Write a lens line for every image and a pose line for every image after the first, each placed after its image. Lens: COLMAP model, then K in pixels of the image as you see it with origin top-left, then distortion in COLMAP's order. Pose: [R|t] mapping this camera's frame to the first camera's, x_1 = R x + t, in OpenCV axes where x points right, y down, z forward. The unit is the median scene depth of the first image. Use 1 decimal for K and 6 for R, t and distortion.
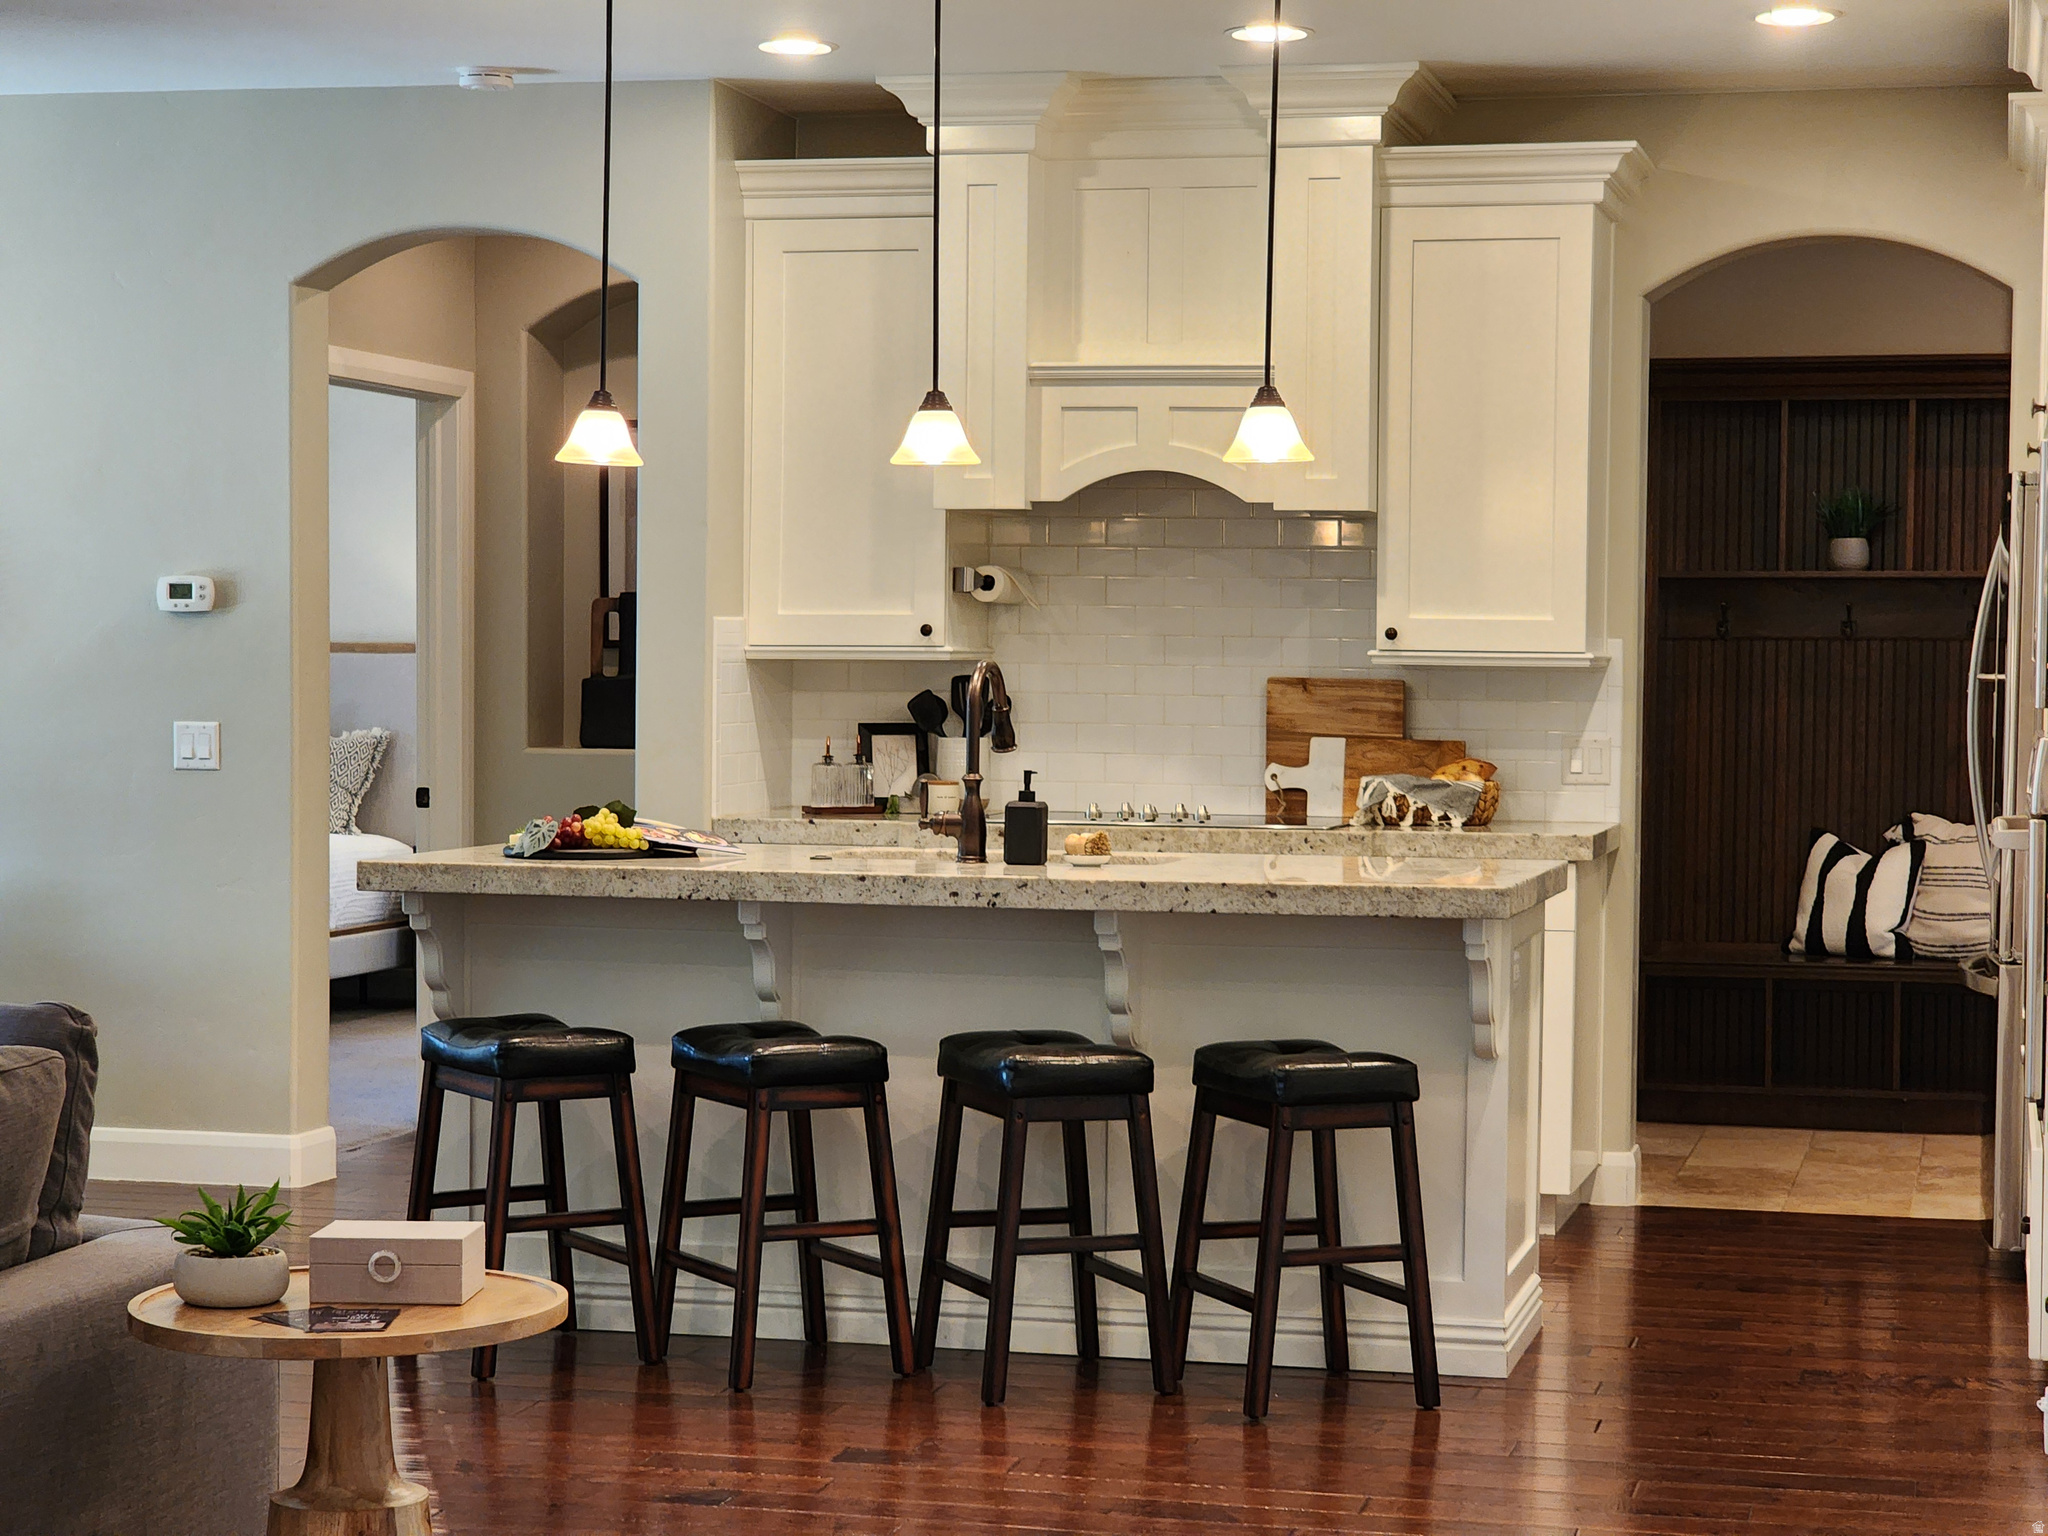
lens RADIAL K [[4110.1, 0, 1024.0], [0, 4110.1, 768.0], [0, 0, 1]] dist [-0.041293, -0.019667]
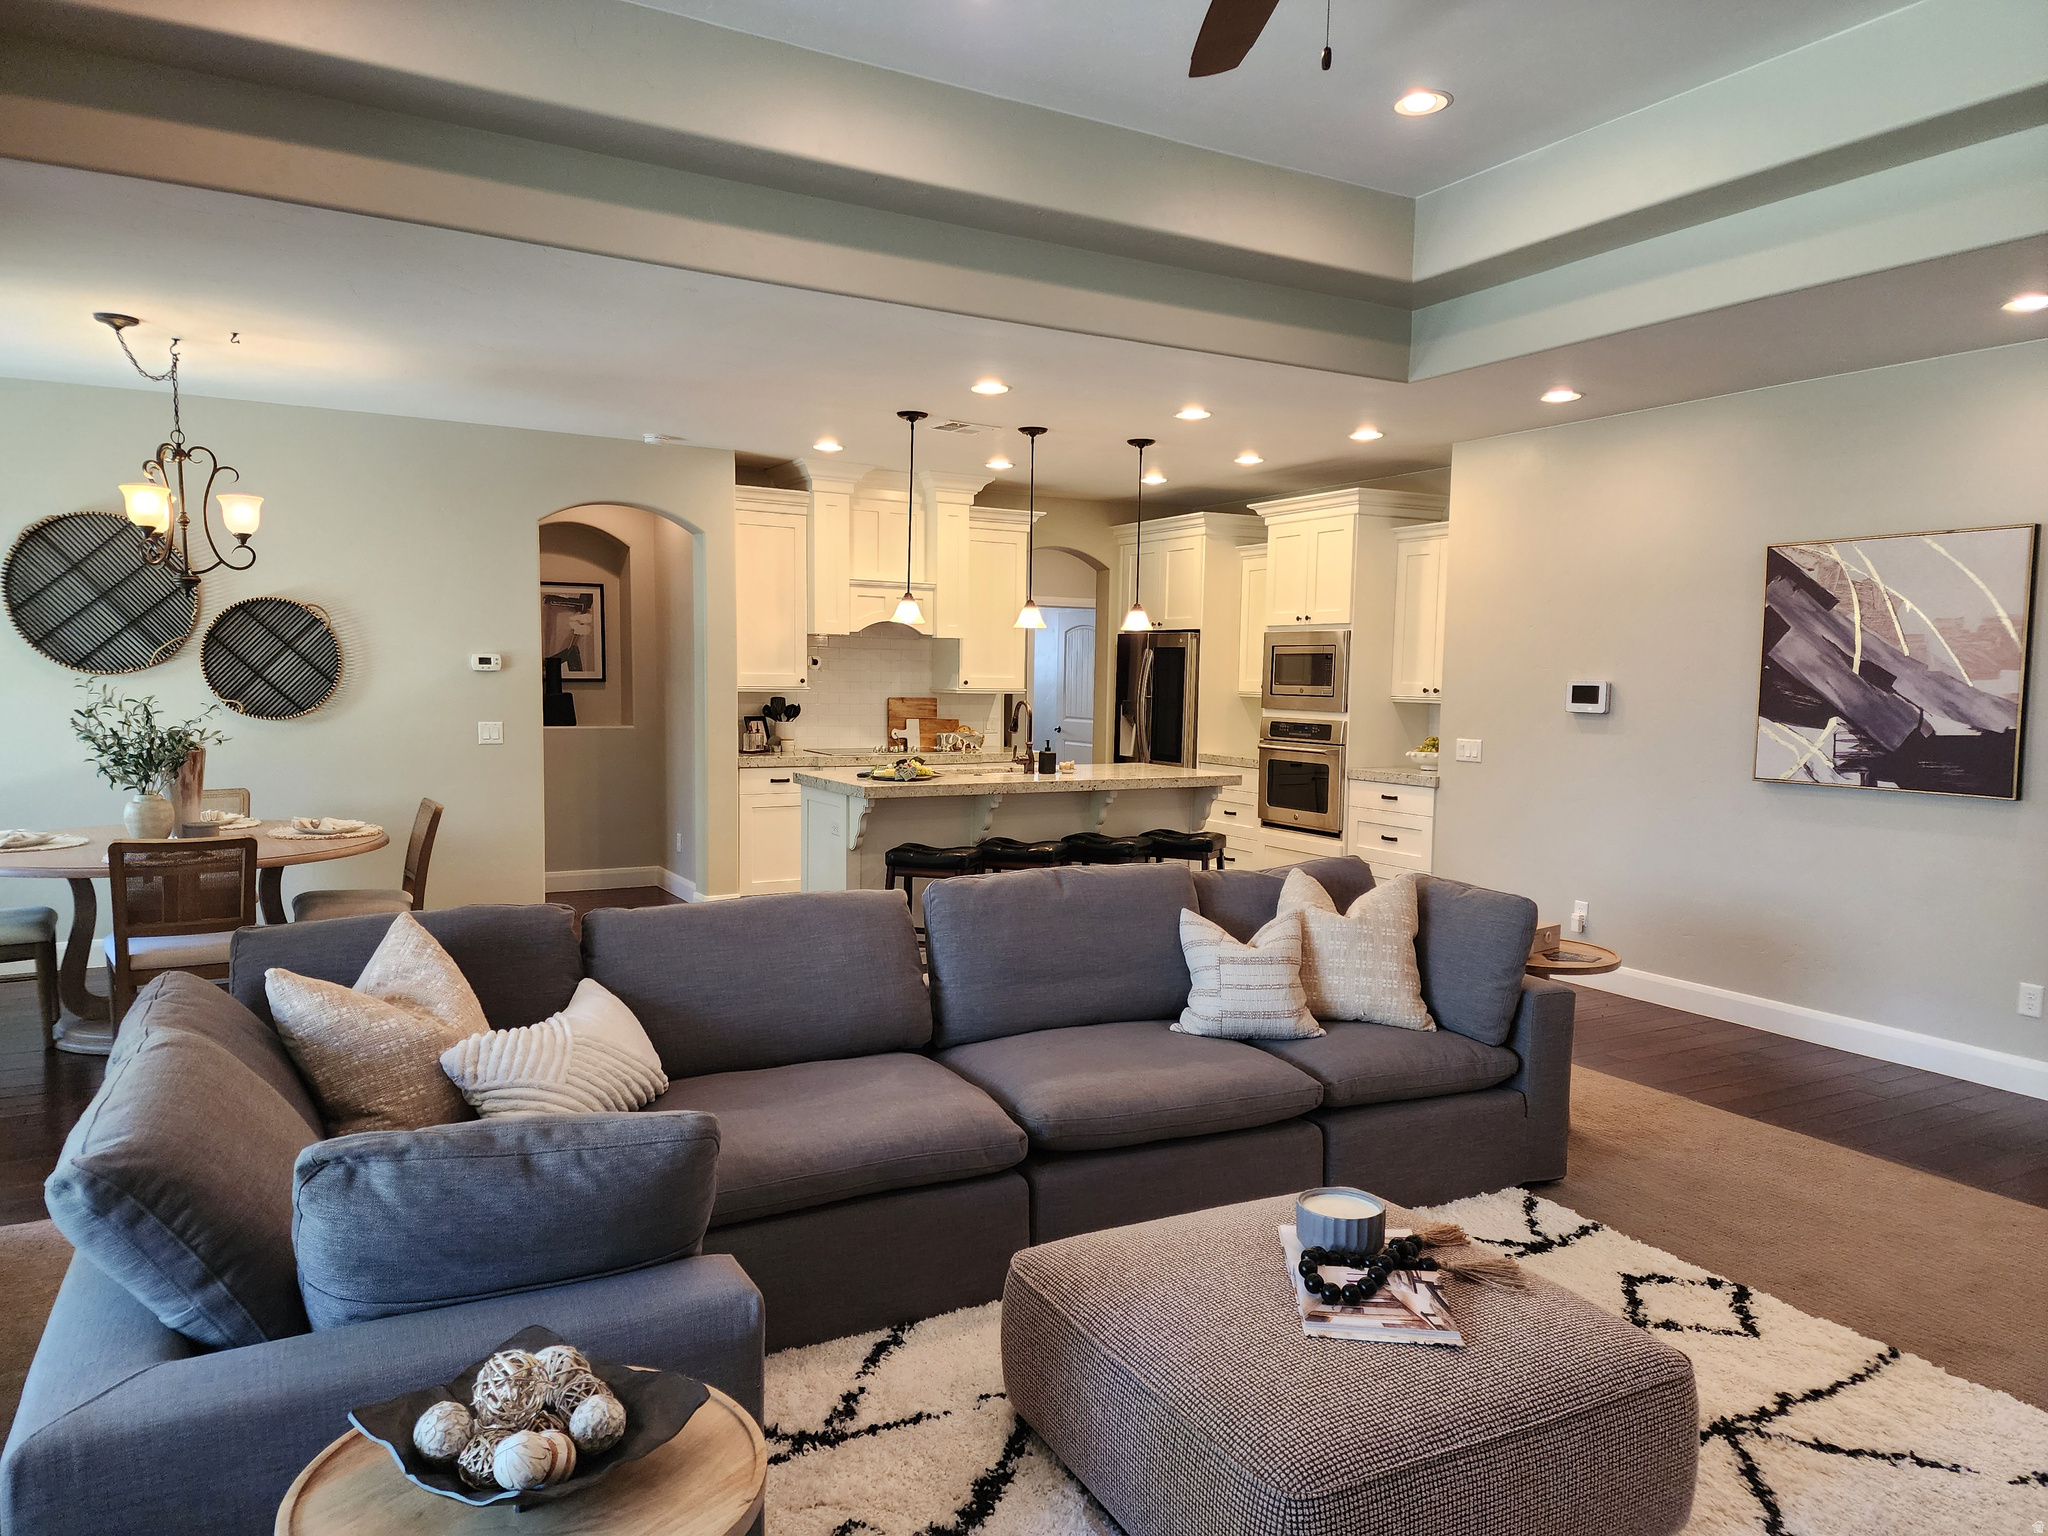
lens RADIAL K [[1381.1, 0, 1020.6], [0, 1381.1, 782.1], [0, 0, 1]] dist [0.085348, -0.084402]
pose [[0.732983, -0.052863, 0.678189, -0.514509], [0.011393, 0.997790, 0.065463, -0.025375], [-0.680151, -0.040257, 0.731966, 0.280009]]
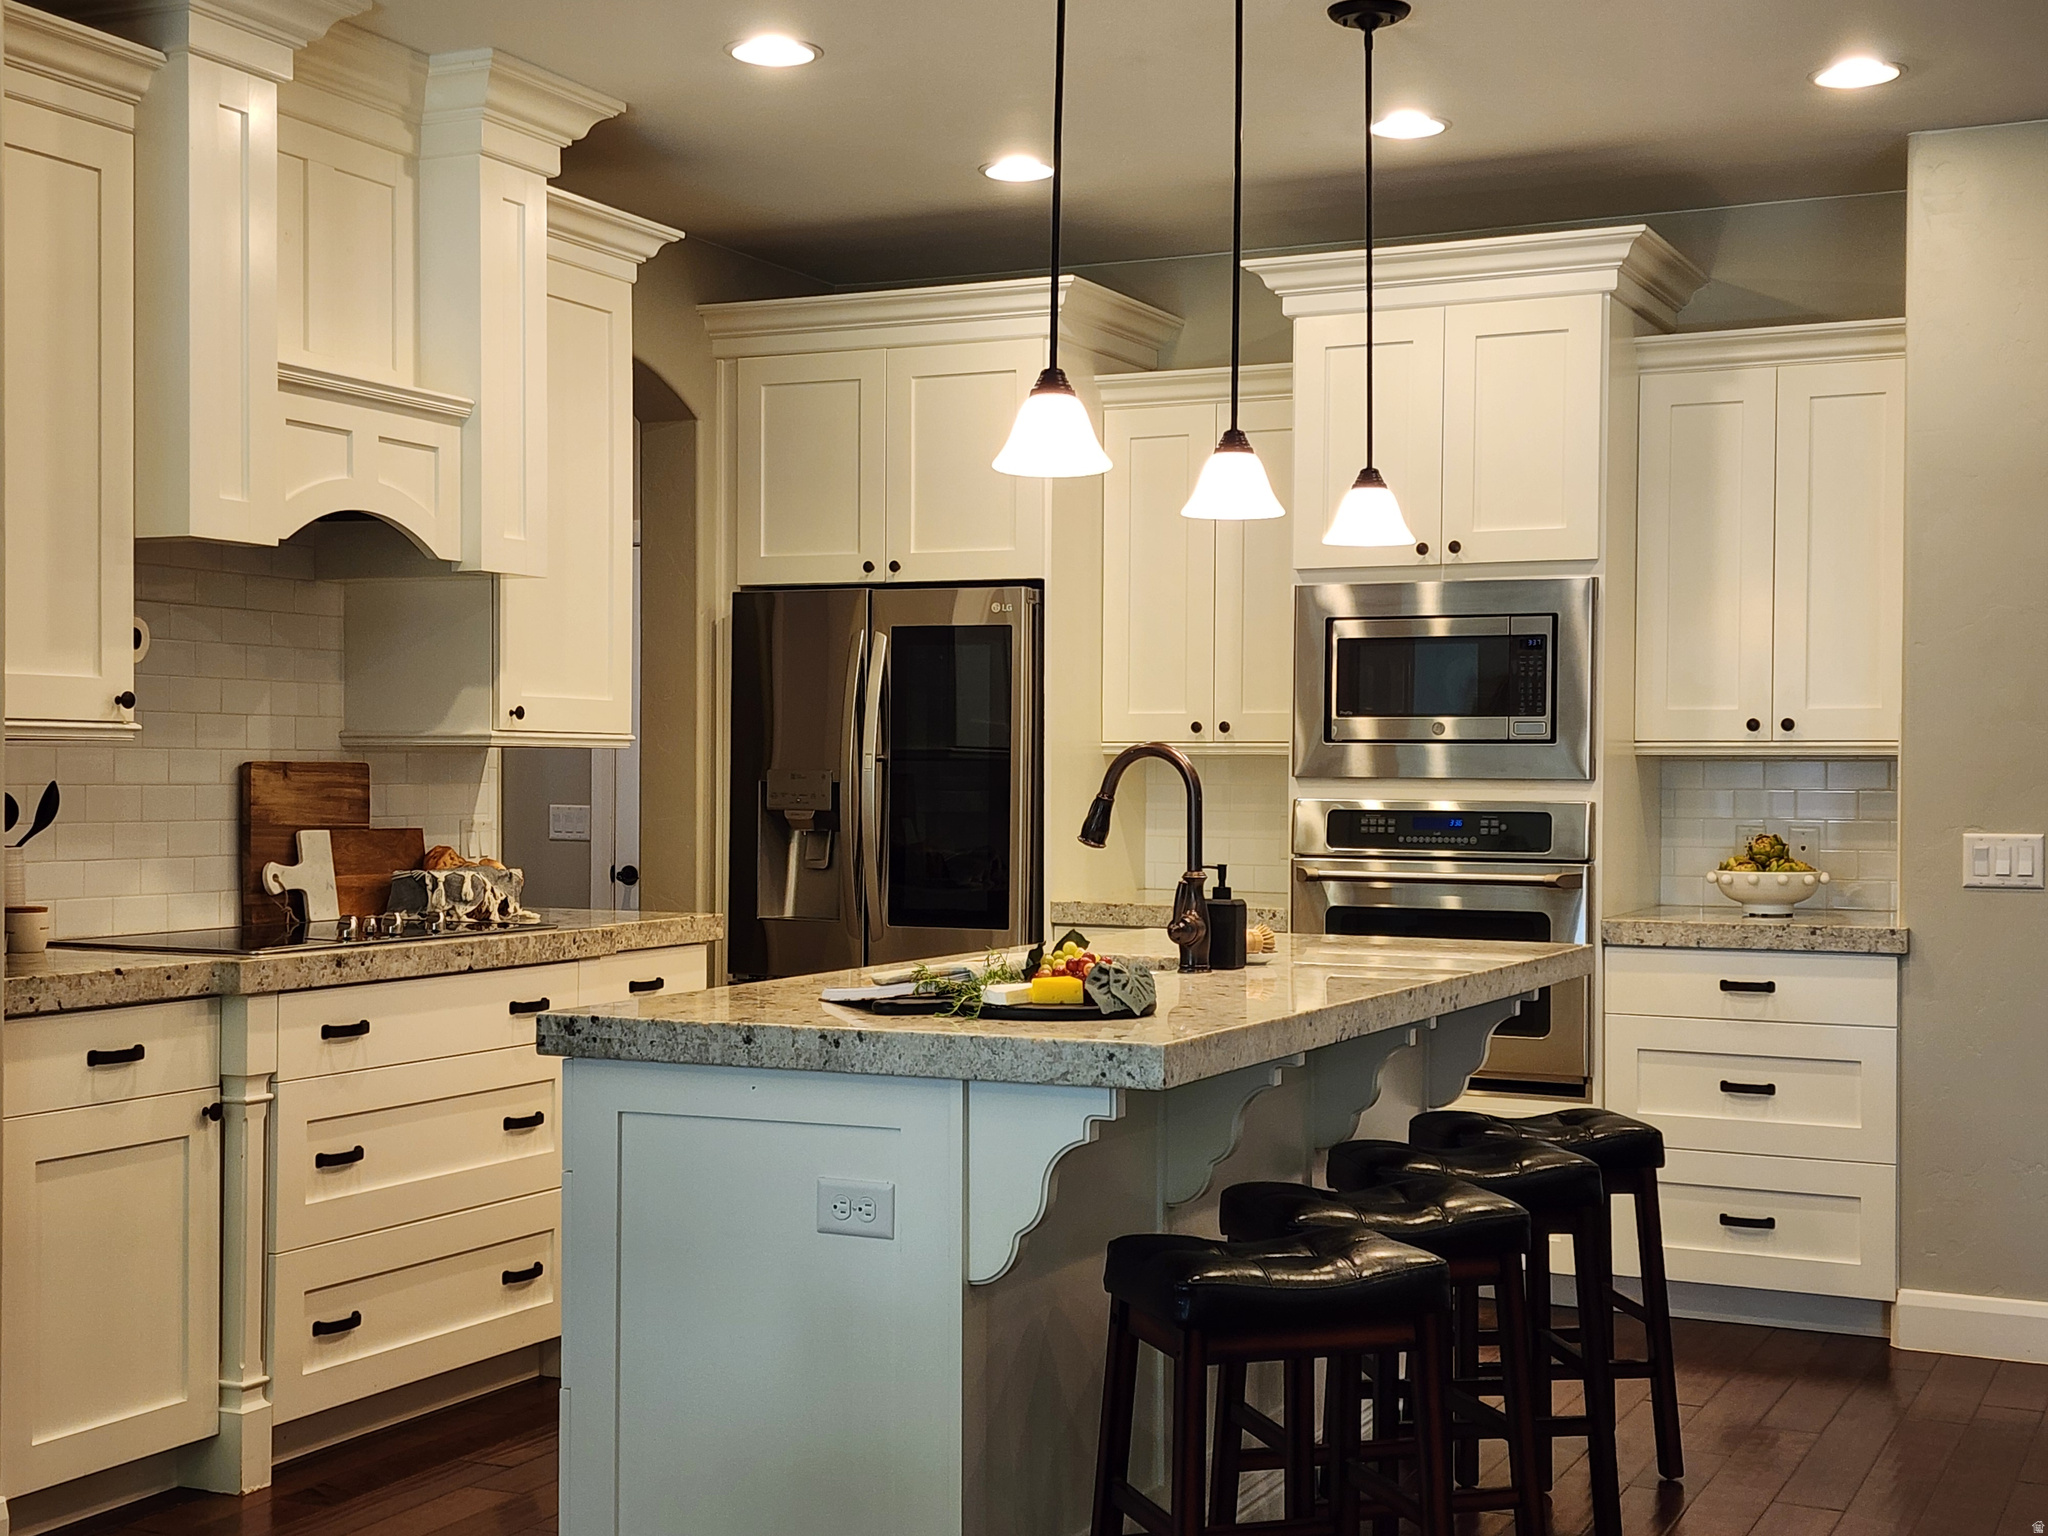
lens RADIAL K [[2625.1, 0, 1024.0], [0, 2625.1, 768.0], [0, 0, 1]] dist [0.212152, -0.570026]
pose [[0.213193, -0.007735, 0.976979, -0.457938], [0.026395, 0.999649, 0.002154, -0.018193], [-0.976653, 0.025328, 0.213323, 0.749599]]
